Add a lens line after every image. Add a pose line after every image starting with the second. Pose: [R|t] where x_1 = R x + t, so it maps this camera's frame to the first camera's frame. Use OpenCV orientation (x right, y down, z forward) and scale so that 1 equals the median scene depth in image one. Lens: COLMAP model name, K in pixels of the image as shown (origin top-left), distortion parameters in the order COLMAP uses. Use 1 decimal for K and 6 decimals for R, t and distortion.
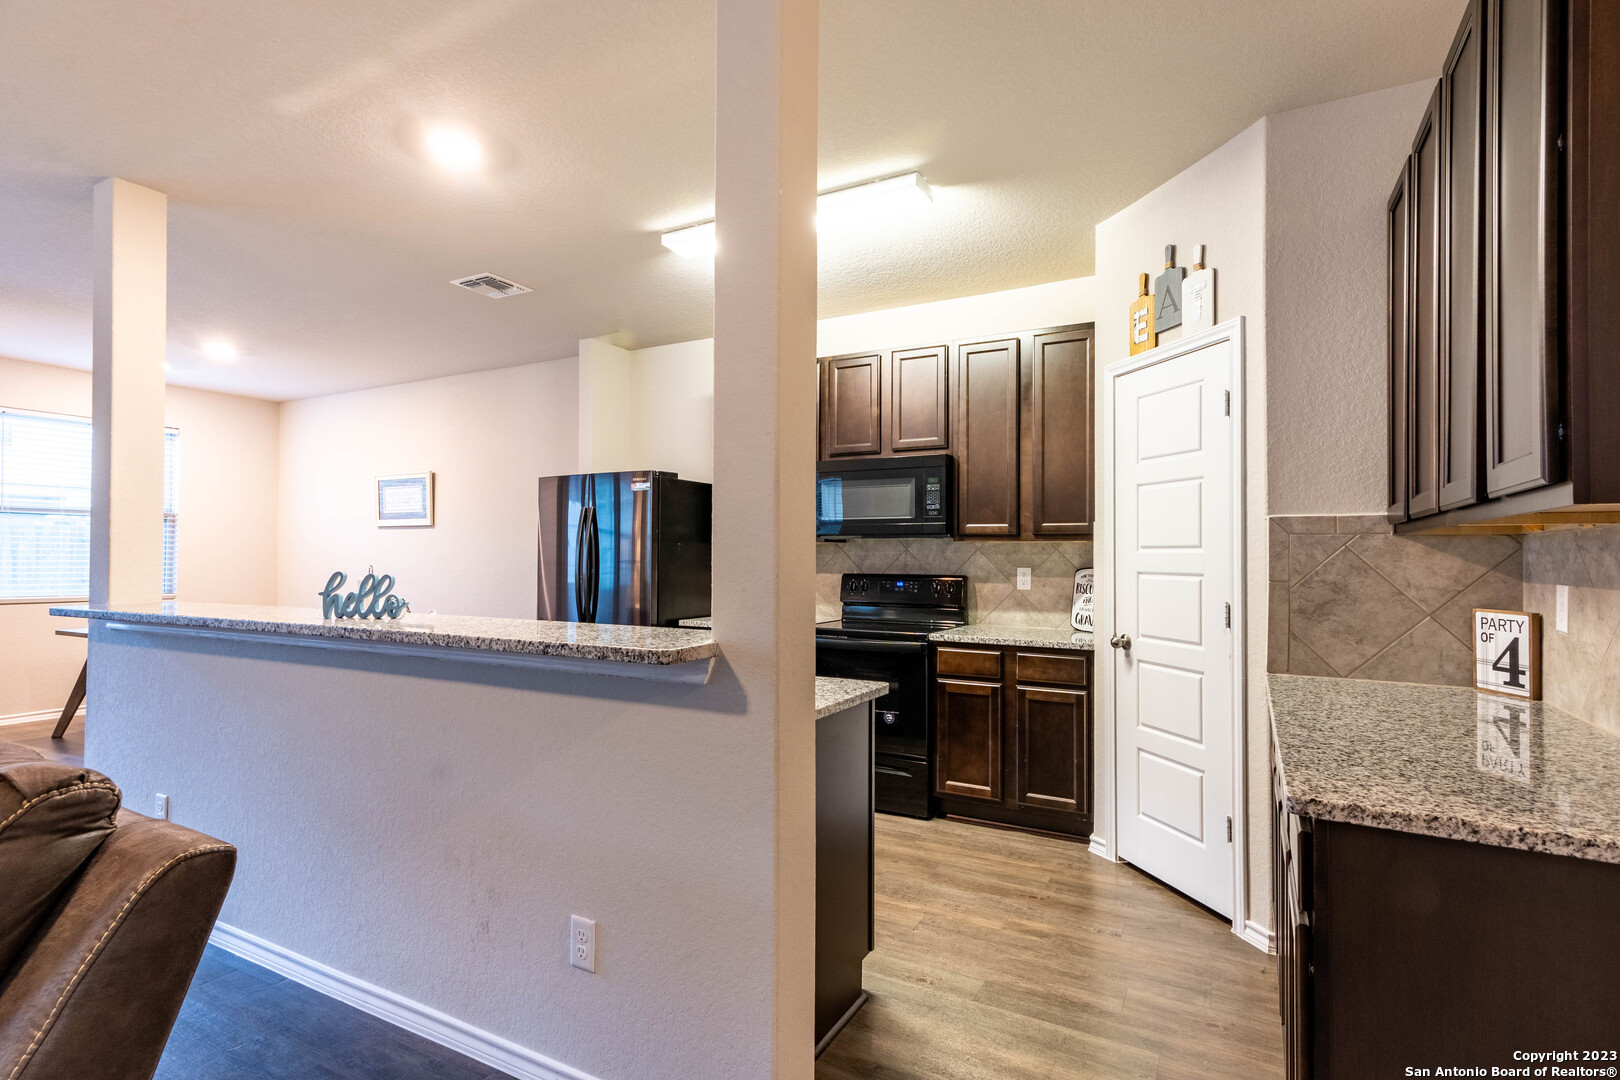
lens RADIAL K [[800.0, 0, 810.0], [0, 800.0, 540.0], [0, 0, 1]] dist [0.002379, 0.000482]
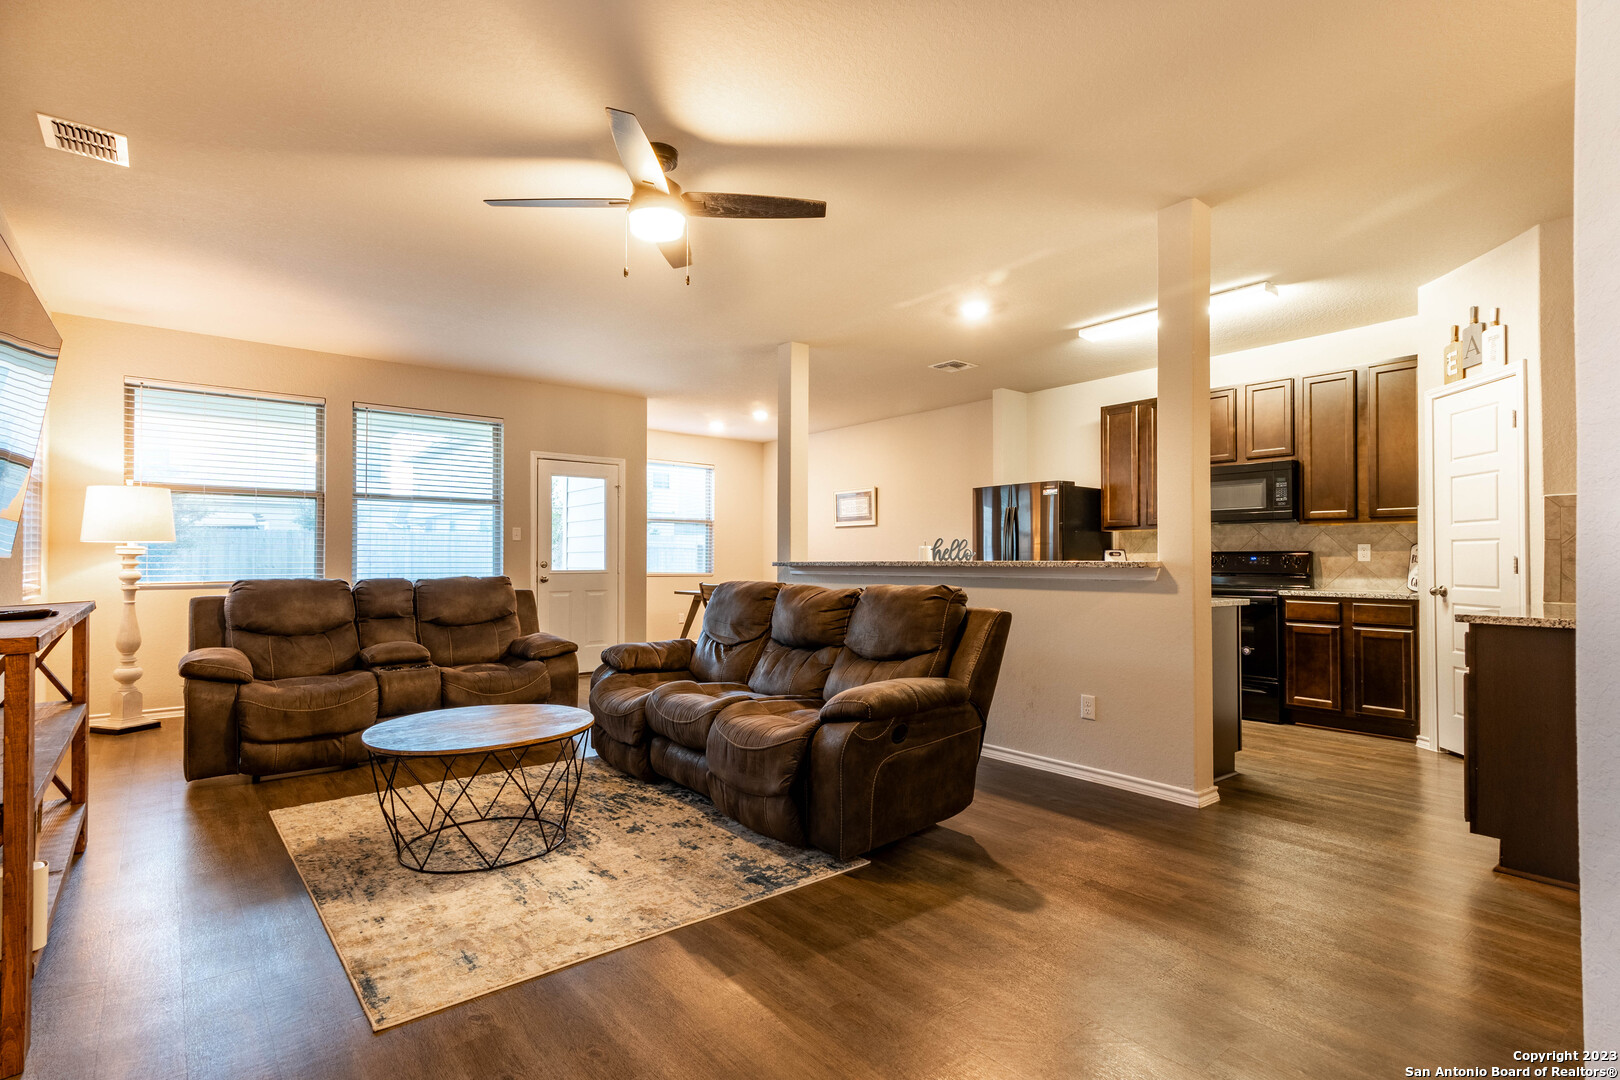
lens RADIAL K [[823.2, 0, 807.0], [0, 823.2, 546.3], [0, 0, 1]] dist [0.026819, -0.000022]
pose [[0.930125, -0.009346, -0.367123, -0.083447], [0.008380, 0.999956, -0.004226, 0.040231], [0.367146, 0.000855, 0.930163, -0.645372]]
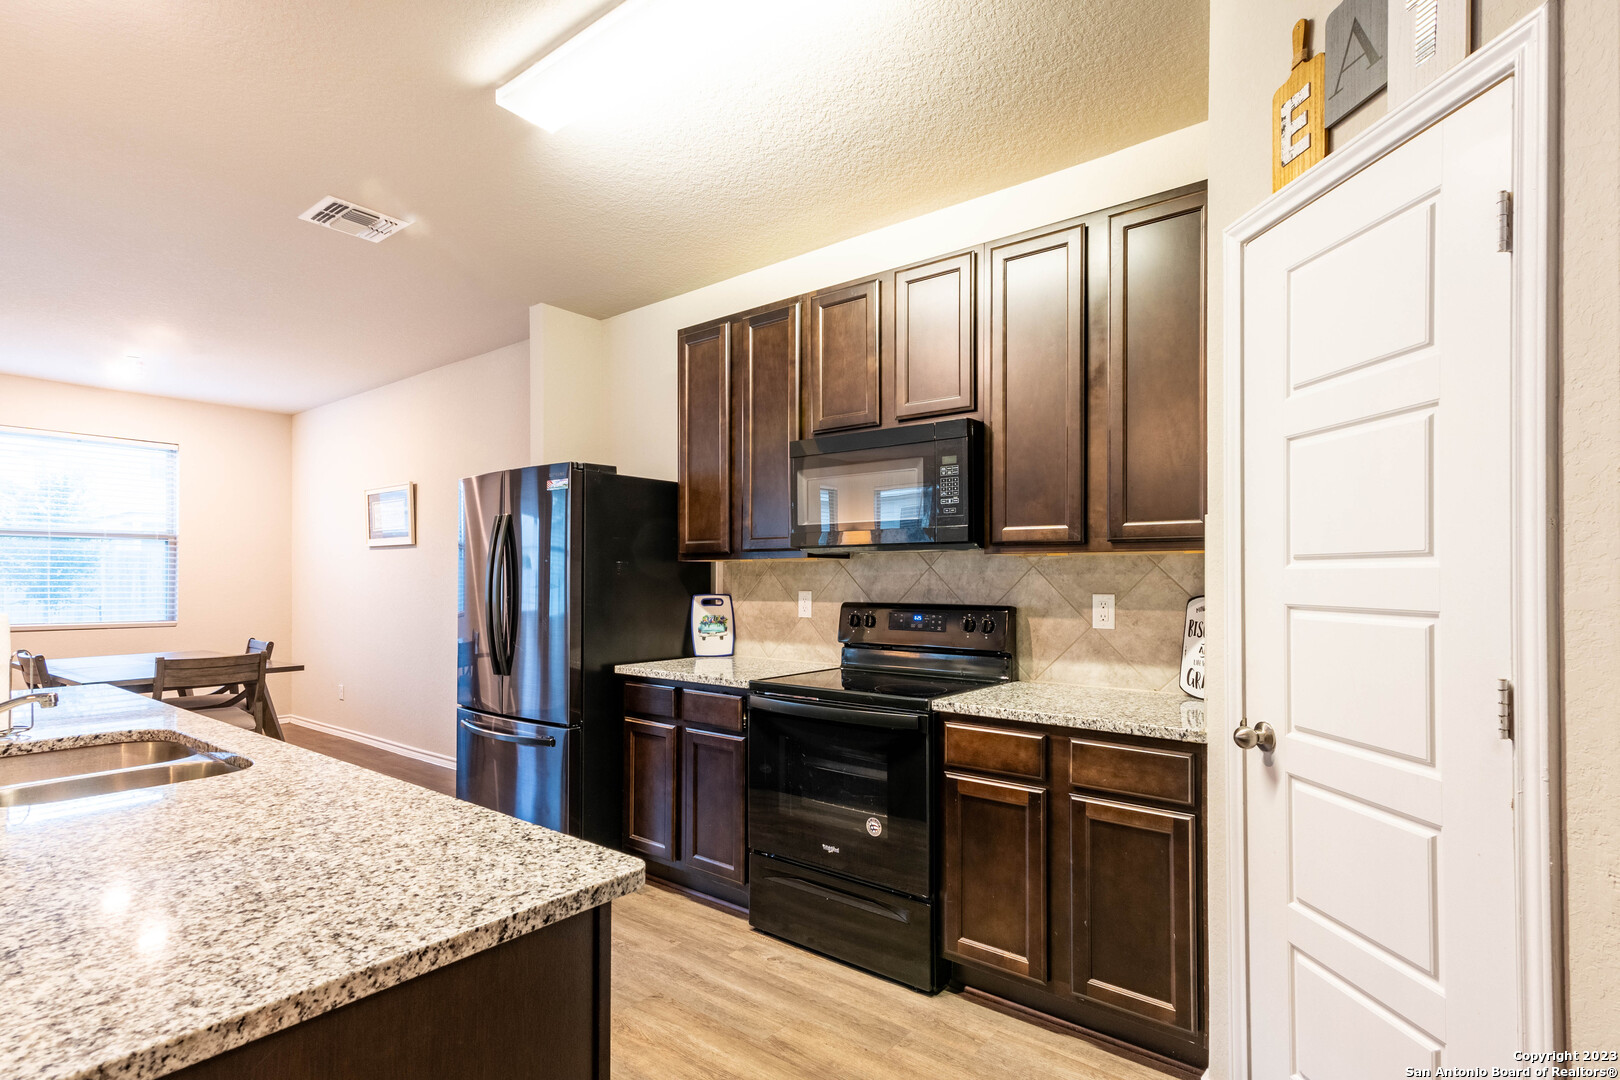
lens RADIAL K [[797.4, 0, 802.5], [0, 797.4, 569.5], [0, 0, 1]] dist [0.014623, 0.000276]
pose [[0.982755, -0.006000, -0.184812, 0.165874], [0.007668, 0.999936, 0.008313, 0.008222], [0.184751, -0.009586, 0.982739, 0.363947]]
